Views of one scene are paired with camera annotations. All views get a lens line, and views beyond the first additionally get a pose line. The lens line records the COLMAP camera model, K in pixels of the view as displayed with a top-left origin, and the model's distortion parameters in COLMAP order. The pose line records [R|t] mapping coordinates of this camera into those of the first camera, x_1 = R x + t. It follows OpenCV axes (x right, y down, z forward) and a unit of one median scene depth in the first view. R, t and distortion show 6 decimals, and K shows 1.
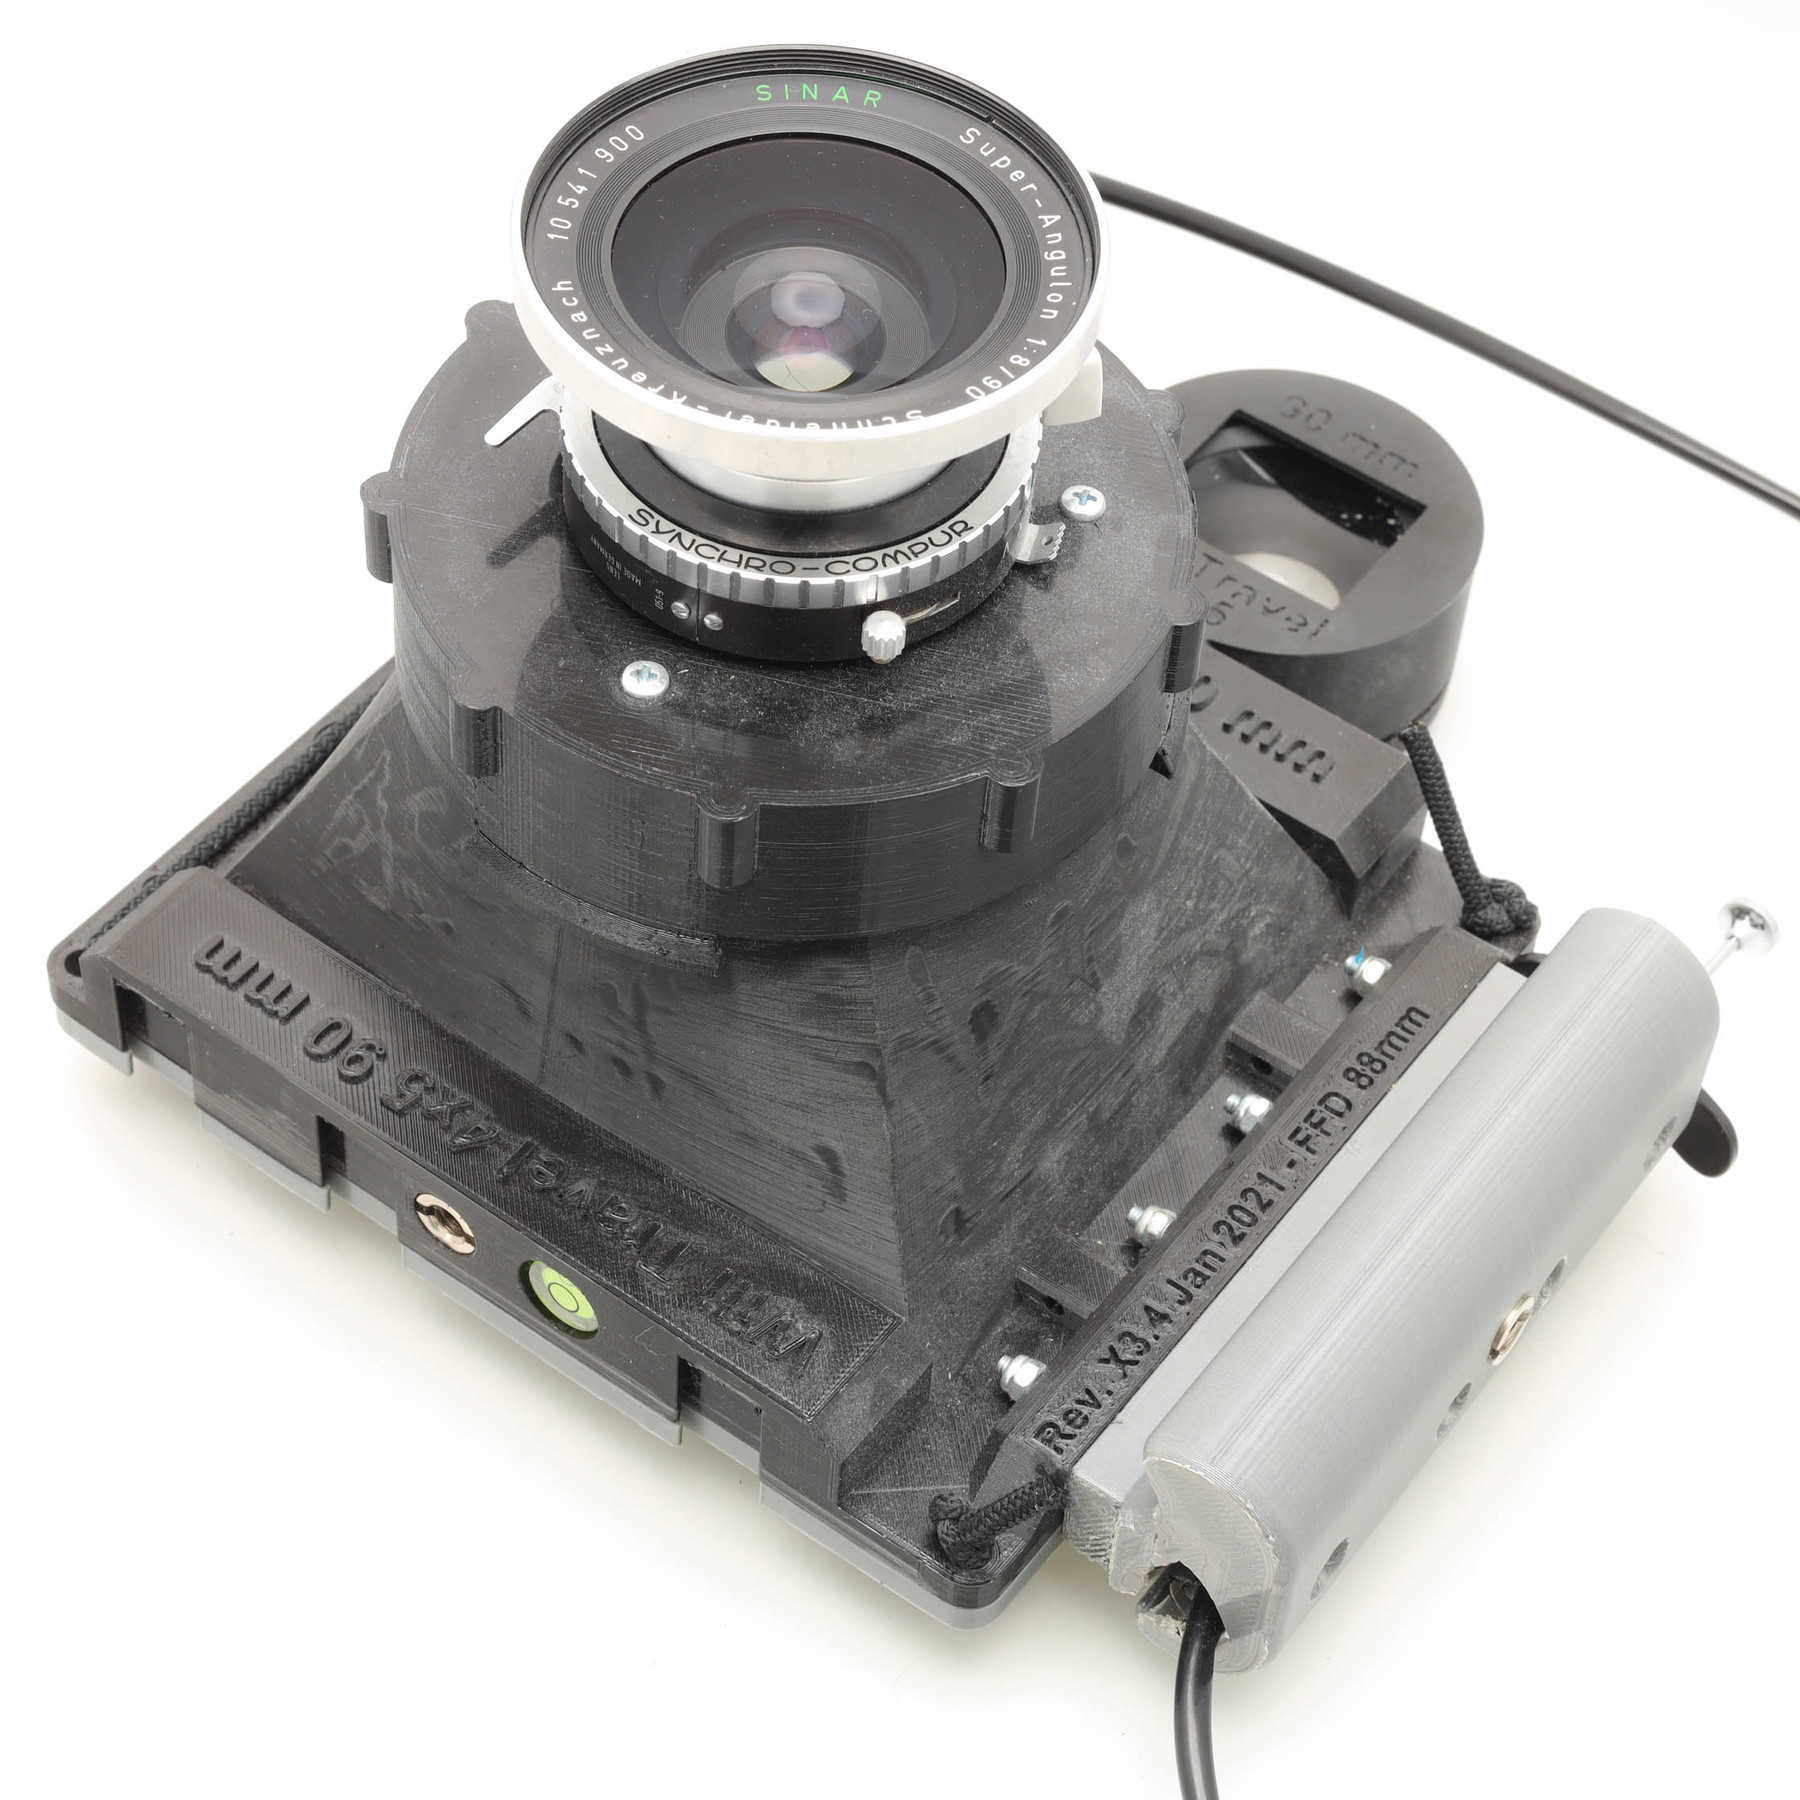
lens RADIAL K [[4195.8, 0, 894.0], [0, 4195.8, 901.2], [0, 0, 1]] dist [-0.028883, 0.000000]
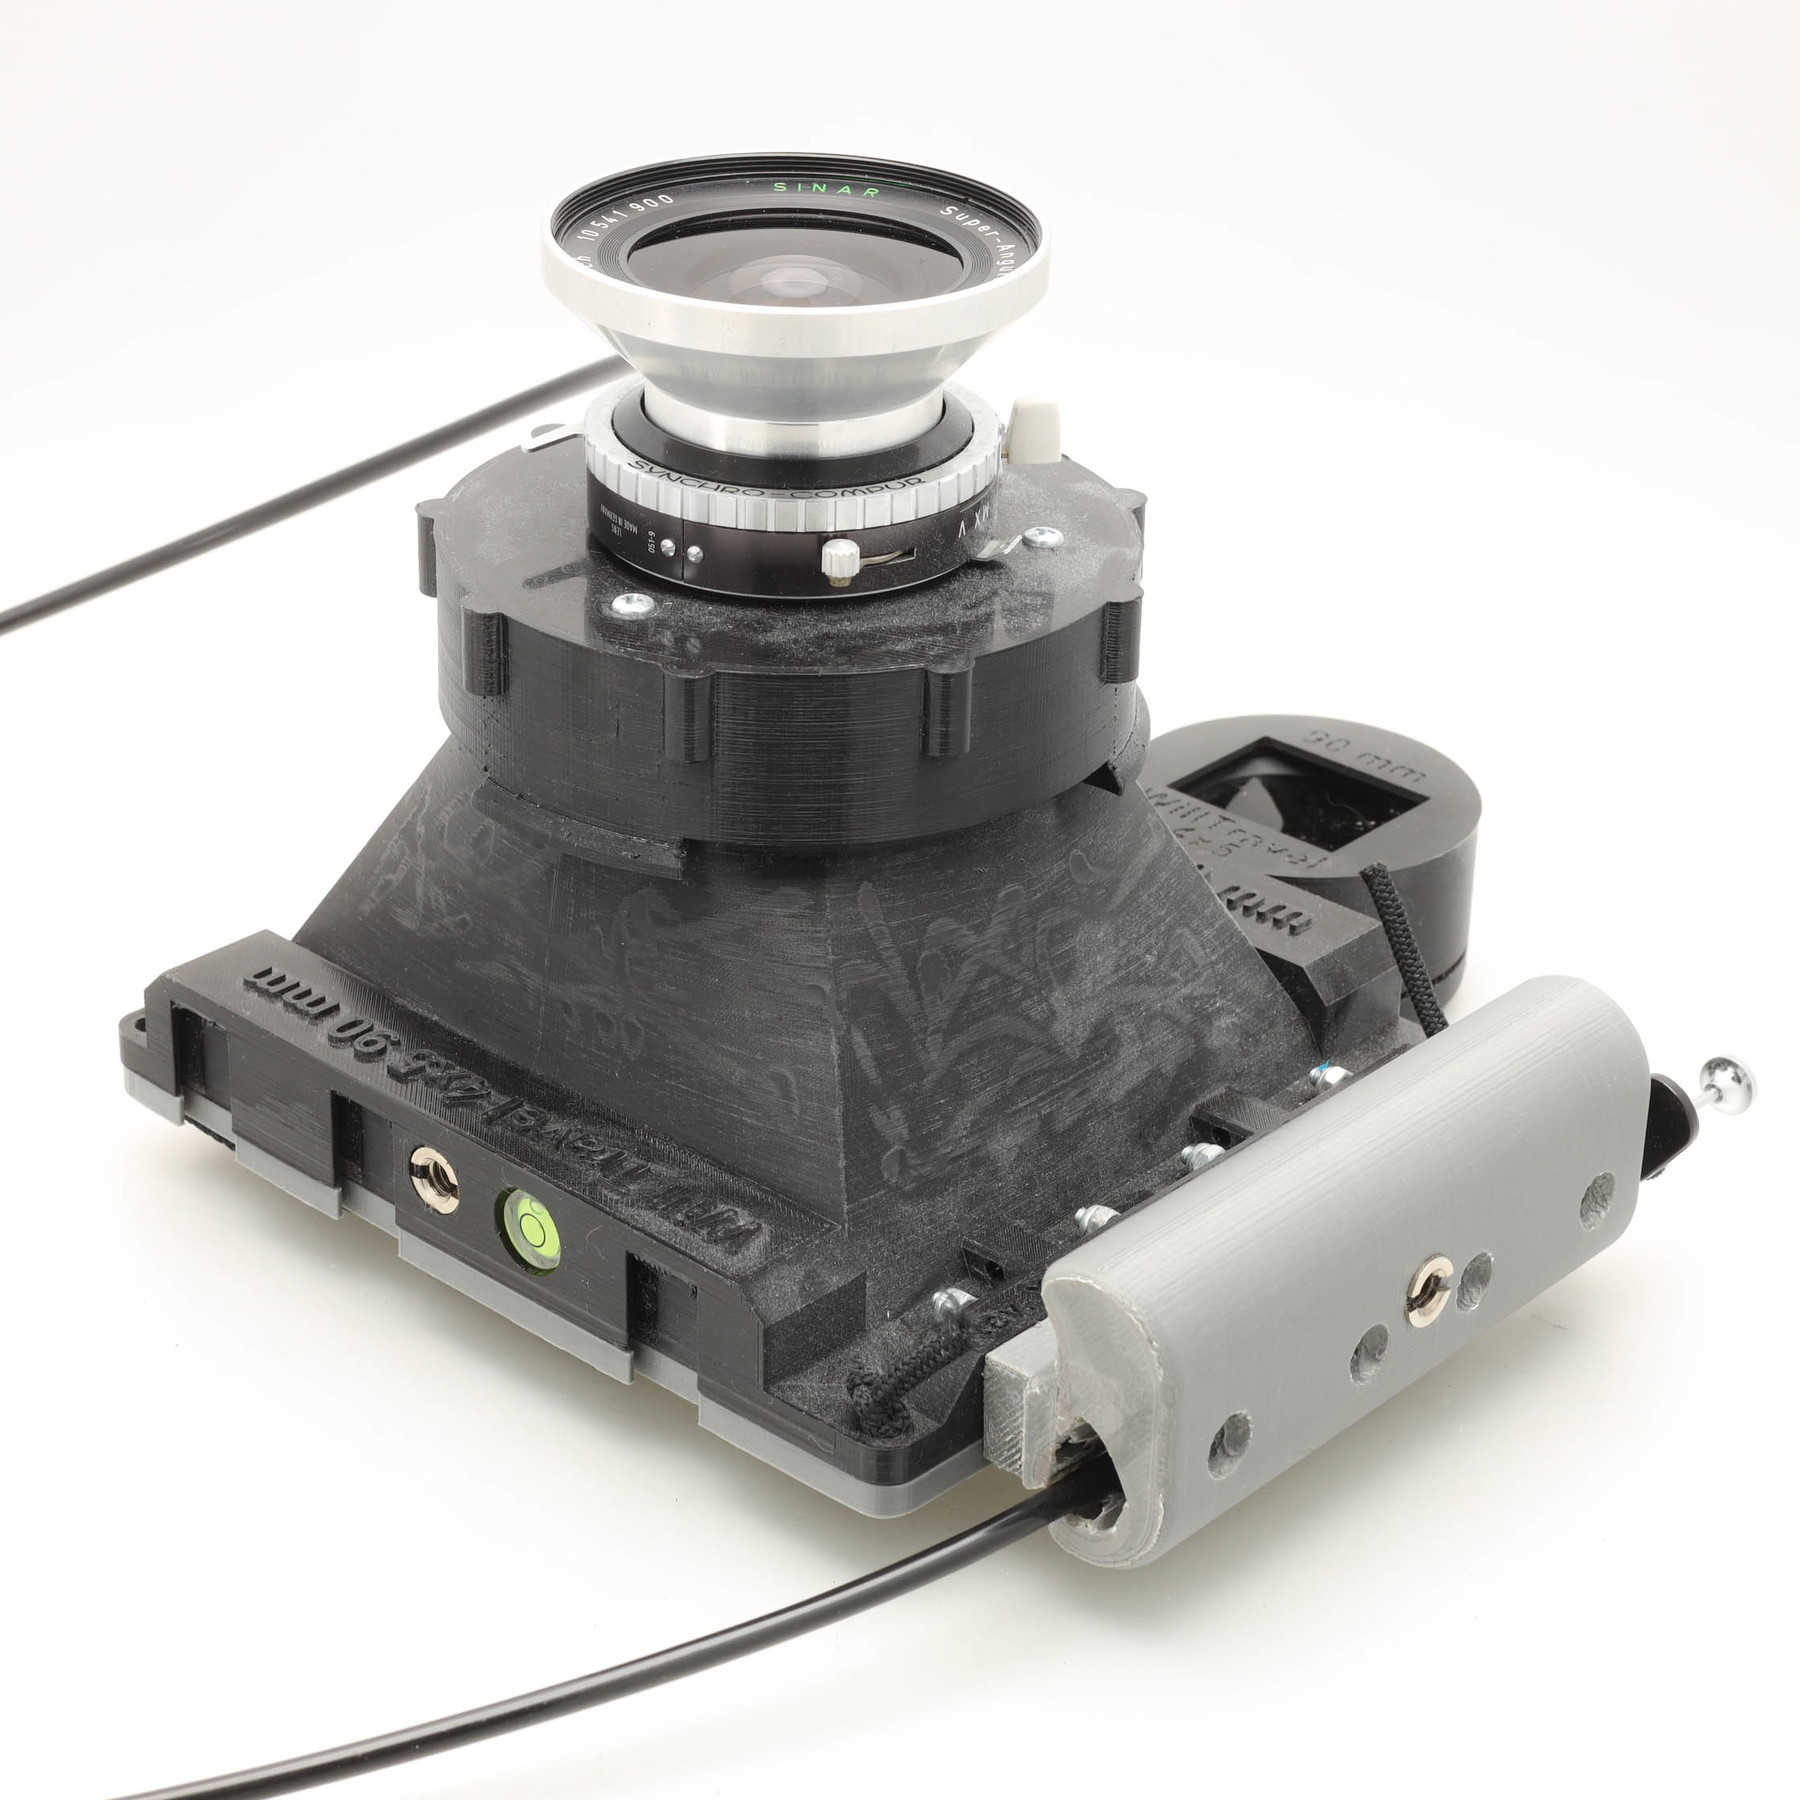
lens RADIAL K [[4195.8, 0, 904.6], [0, 4195.8, 900.1], [0, 0, 1]] dist [-0.028883, 0.000000]
pose [[0.993991, 0.021020, -0.107426, 0.126542], [-0.061556, 0.918853, -0.389769, 0.422231], [0.090516, 0.394040, 0.914625, -0.000816]]
